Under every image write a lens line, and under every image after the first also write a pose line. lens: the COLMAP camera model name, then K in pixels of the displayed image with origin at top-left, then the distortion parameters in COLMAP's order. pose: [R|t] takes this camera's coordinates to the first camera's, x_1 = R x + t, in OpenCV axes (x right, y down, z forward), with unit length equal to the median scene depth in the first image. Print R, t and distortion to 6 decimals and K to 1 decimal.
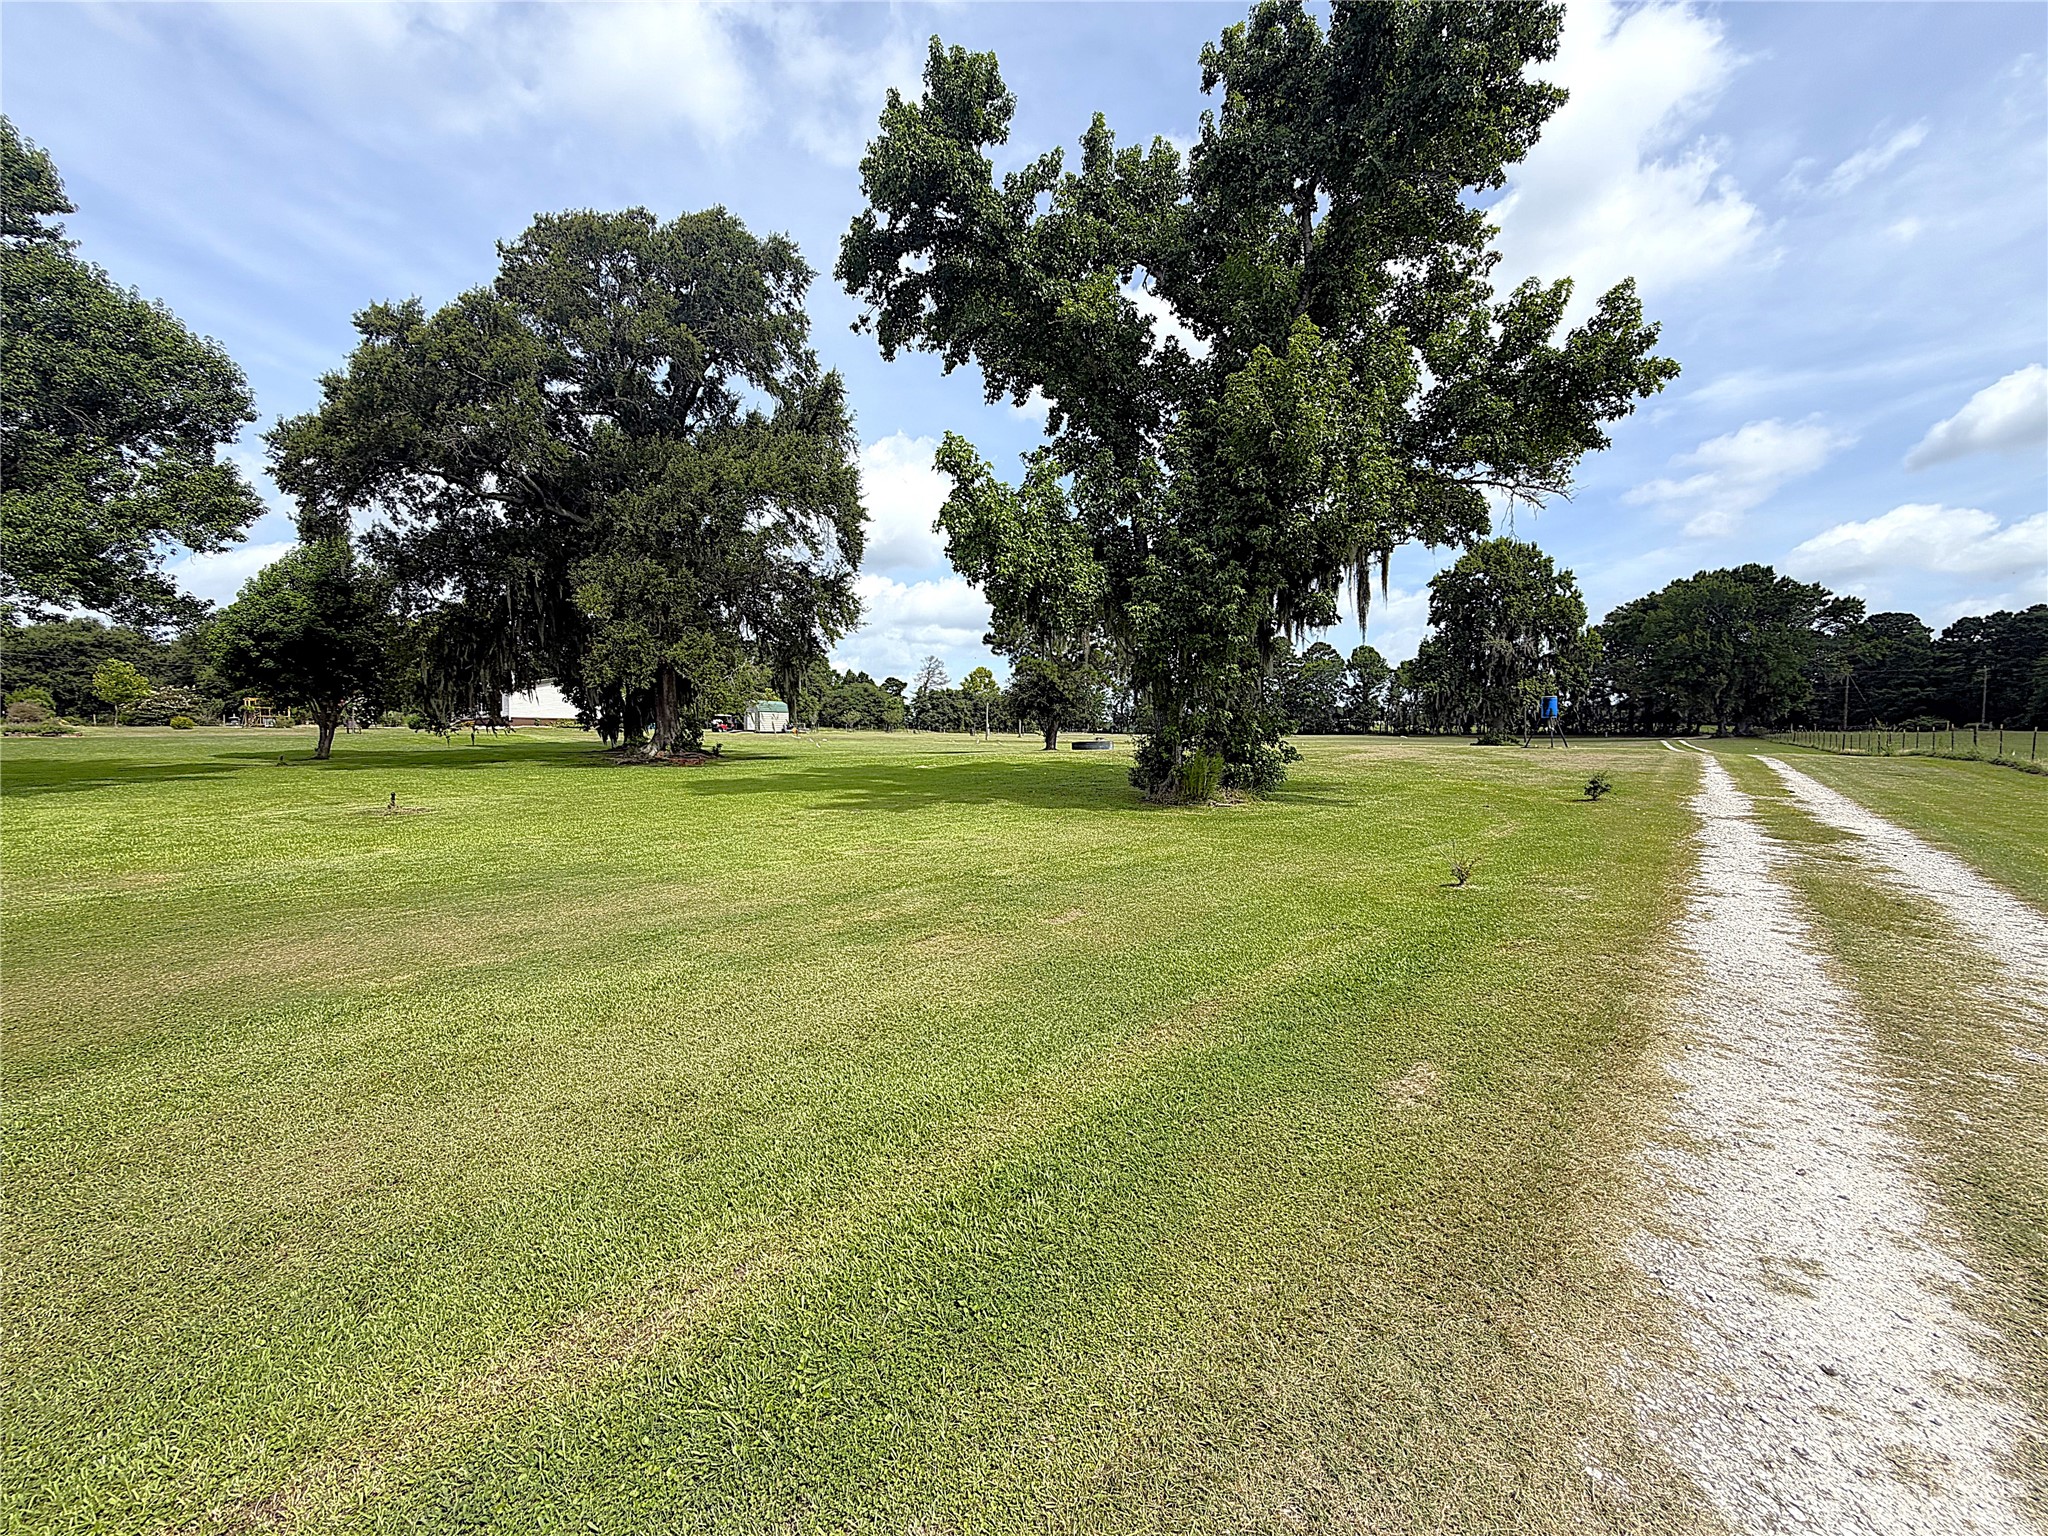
lens RADIAL K [[827.8, 0, 1000.9], [0, 827.8, 773.4], [0, 0, 1]] dist [-0.002486, -0.000415]
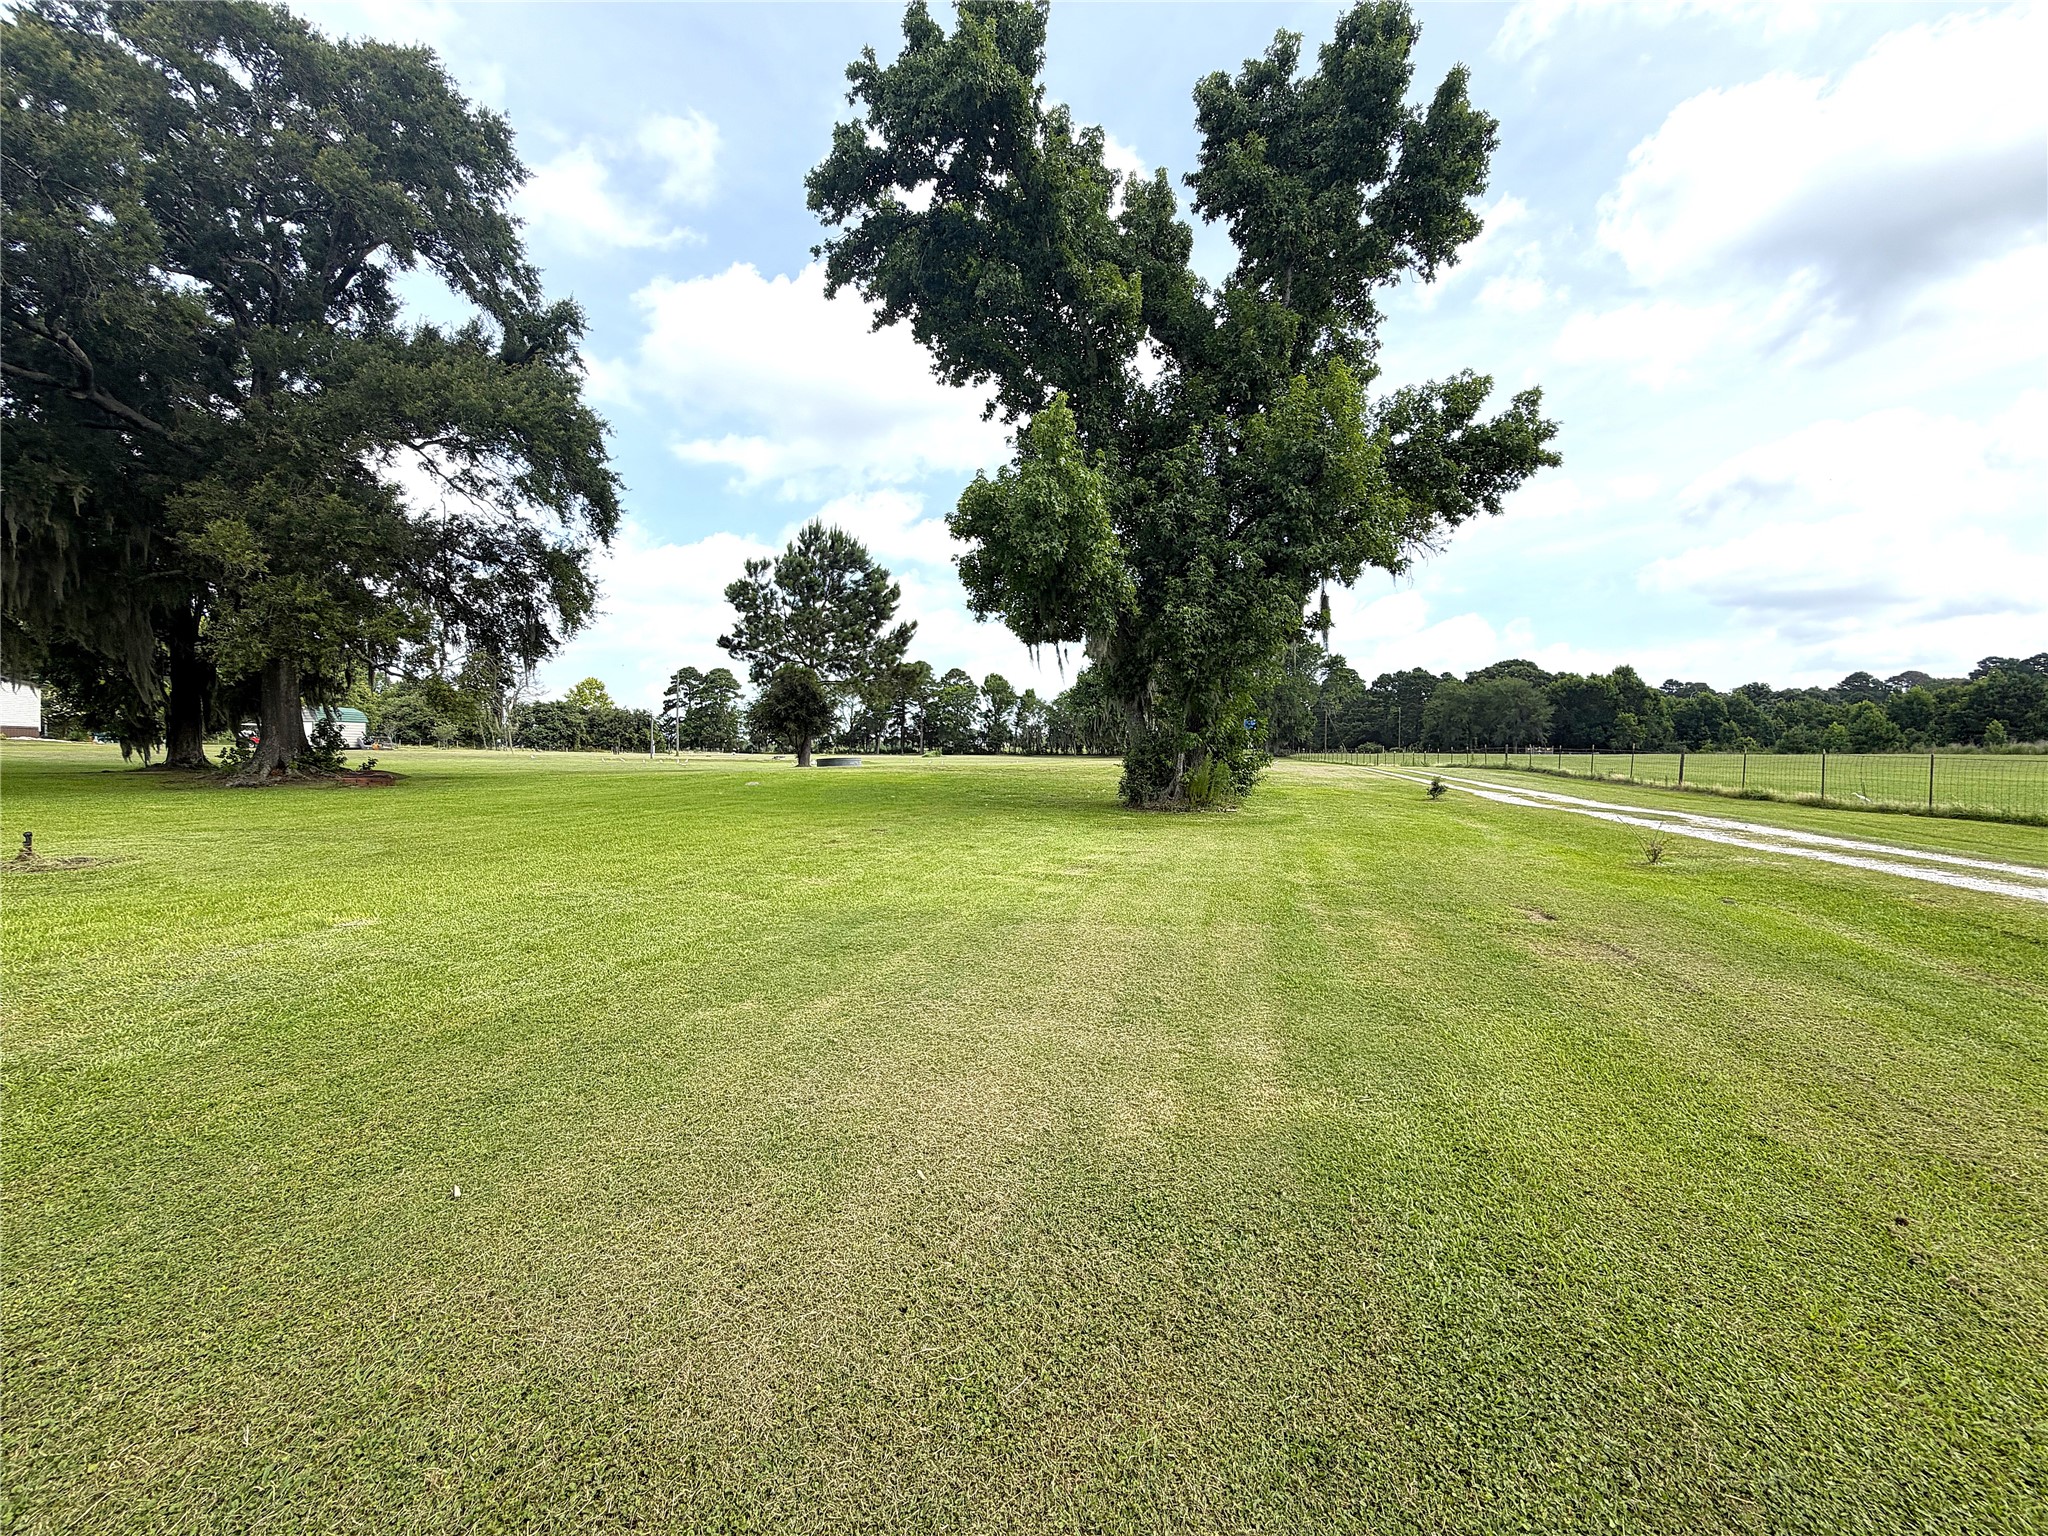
lens RADIAL K [[827.8, 0, 1000.9], [0, 827.8, 773.4], [0, 0, 1]] dist [-0.002486, -0.000415]
pose [[0.889427, -0.006961, 0.457024, -0.162777], [0.018893, 0.999589, -0.021542, 0.003328], [-0.456686, 0.027794, 0.889194, 0.079646]]
